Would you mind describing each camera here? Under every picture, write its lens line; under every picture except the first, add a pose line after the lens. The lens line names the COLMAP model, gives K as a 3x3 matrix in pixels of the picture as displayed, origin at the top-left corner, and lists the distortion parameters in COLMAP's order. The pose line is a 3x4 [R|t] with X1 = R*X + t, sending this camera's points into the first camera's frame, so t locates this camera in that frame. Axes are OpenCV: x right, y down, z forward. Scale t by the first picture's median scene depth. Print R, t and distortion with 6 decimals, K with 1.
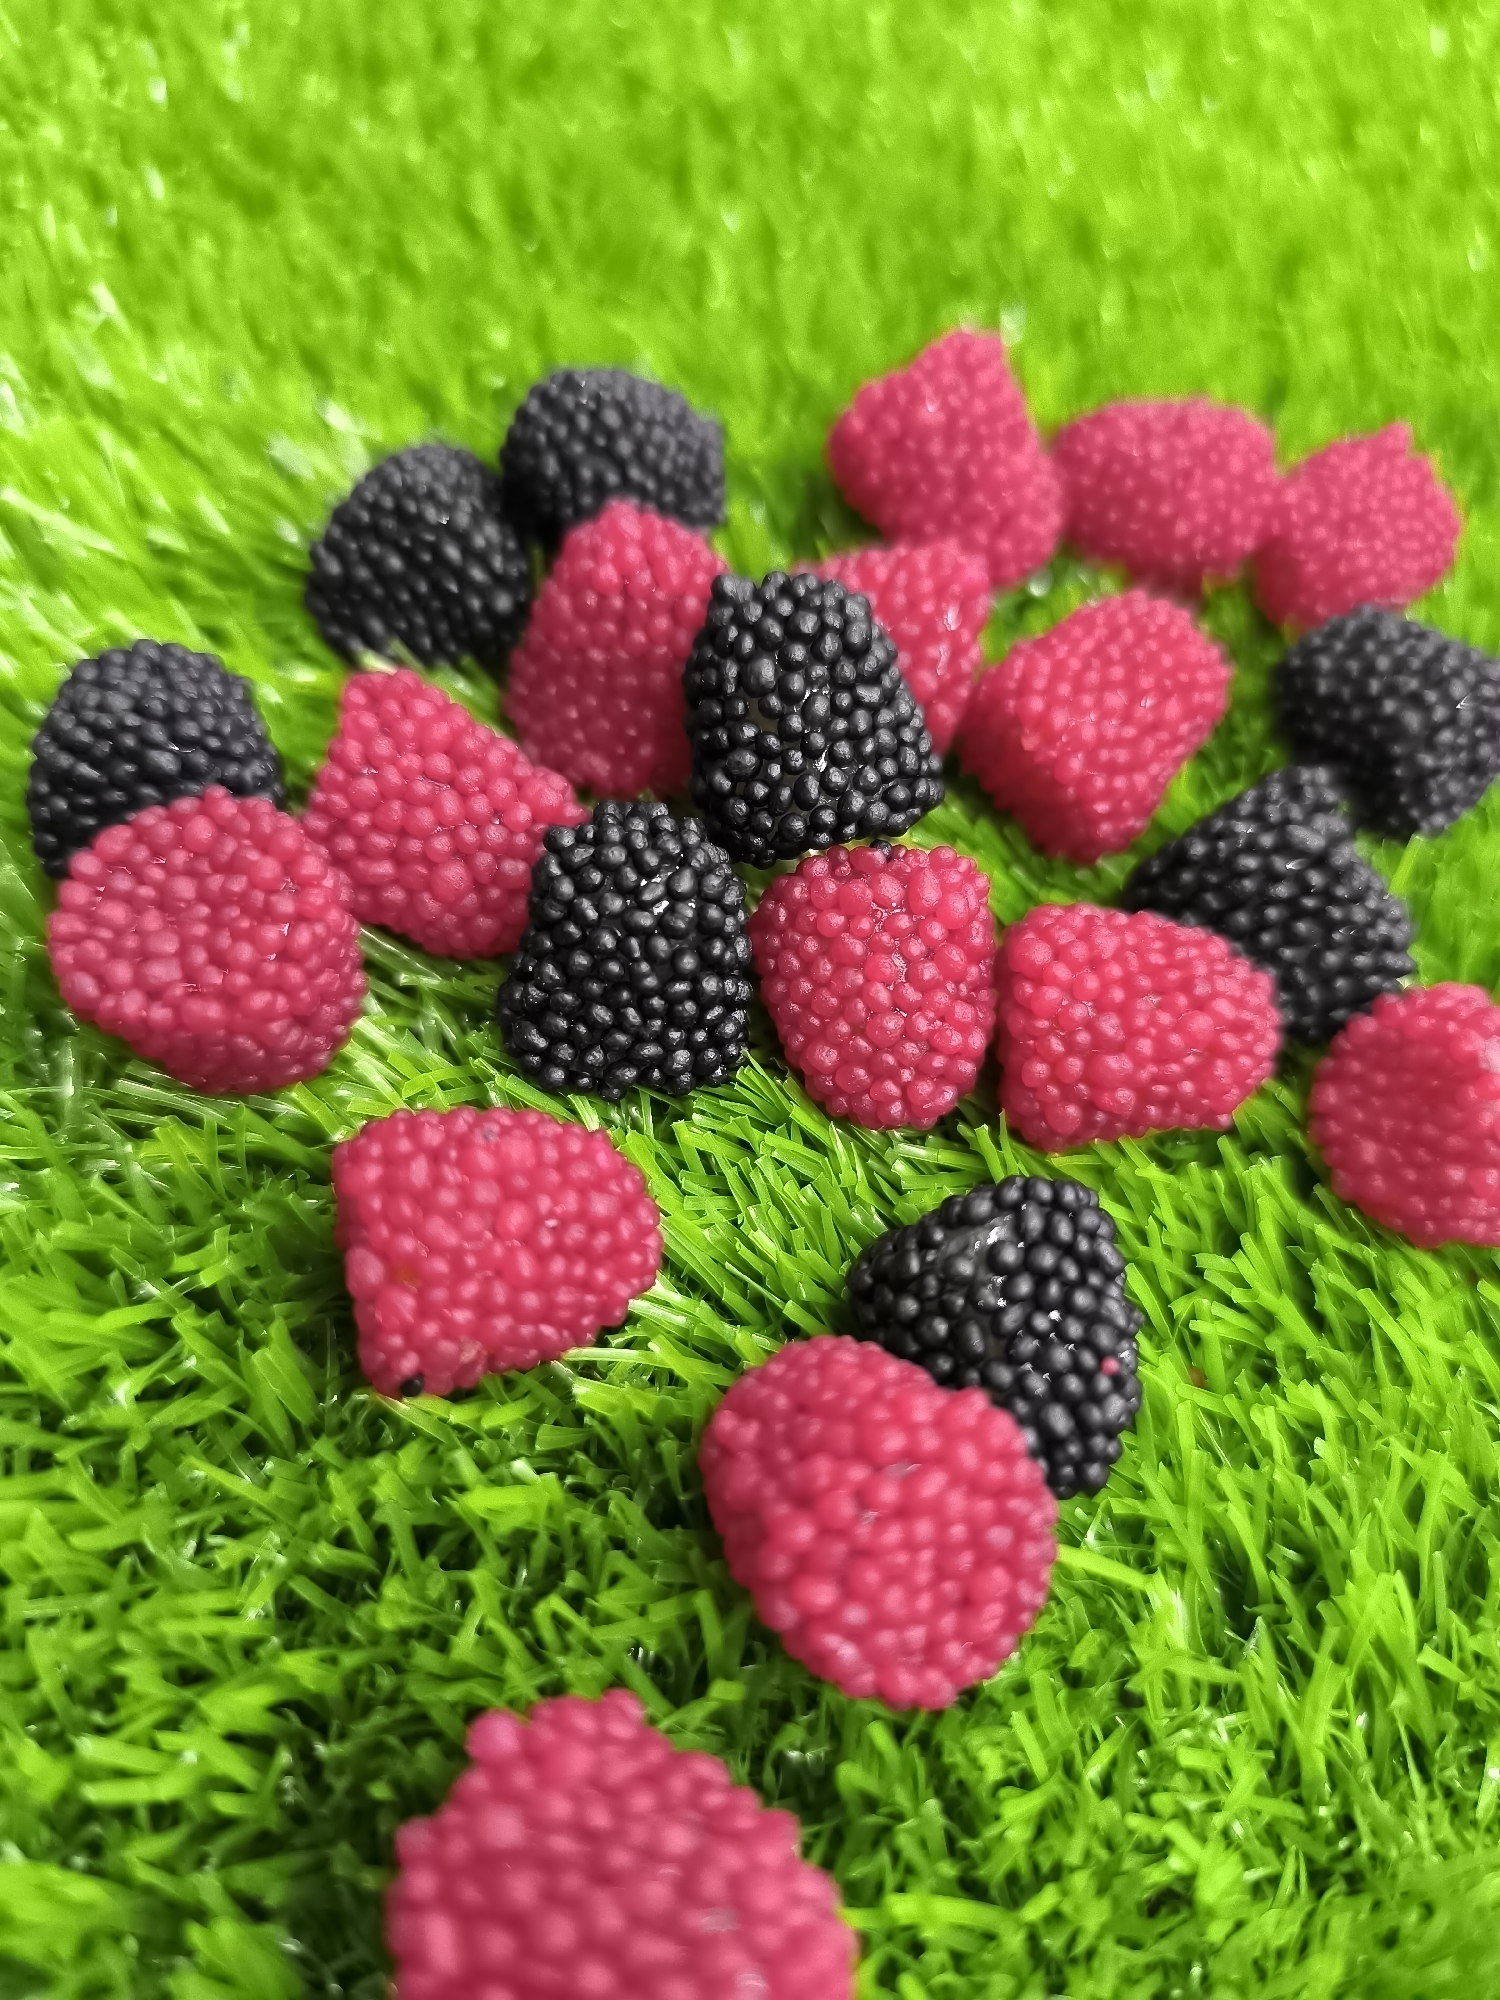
lens RADIAL K [[1324.8, 0, 749.9], [0, 1324.8, 1054.9], [0, 0, 1]] dist [-0.046507, -0.001178]
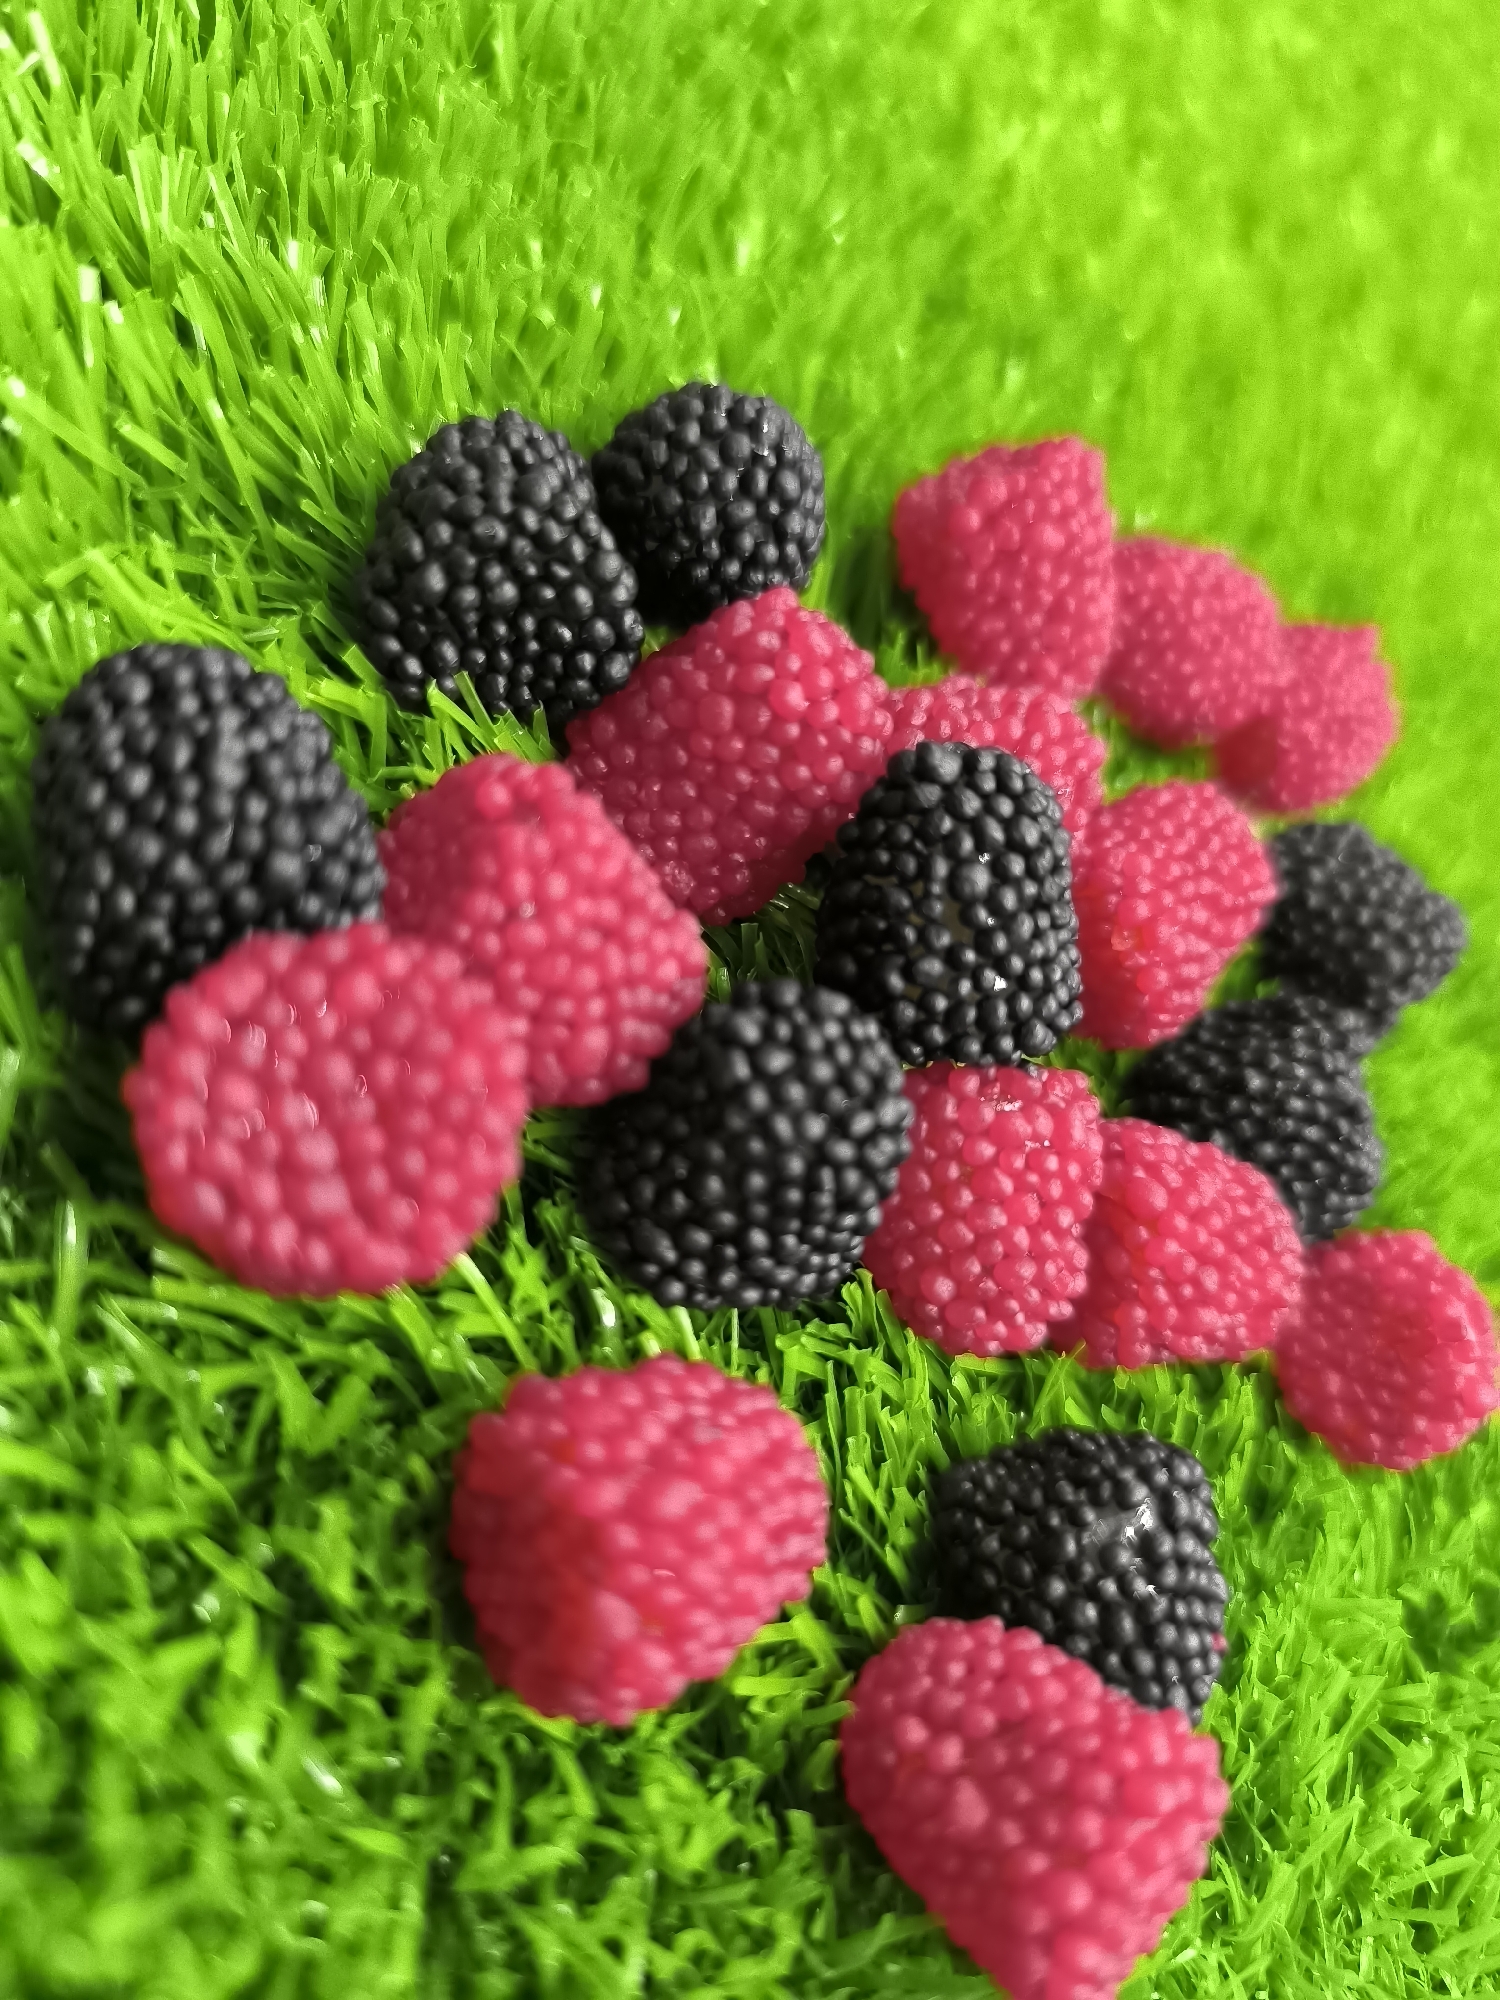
lens RADIAL K [[1472.8, 0, 752.1], [0, 1472.8, 984.5], [0, 0, 1]] dist [0.060865, -0.157012]
pose [[0.897381, 0.130691, 0.421458, -0.524156], [-0.164042, 0.985485, 0.043692, -0.226257], [-0.409630, -0.108345, 0.905795, 0.130400]]
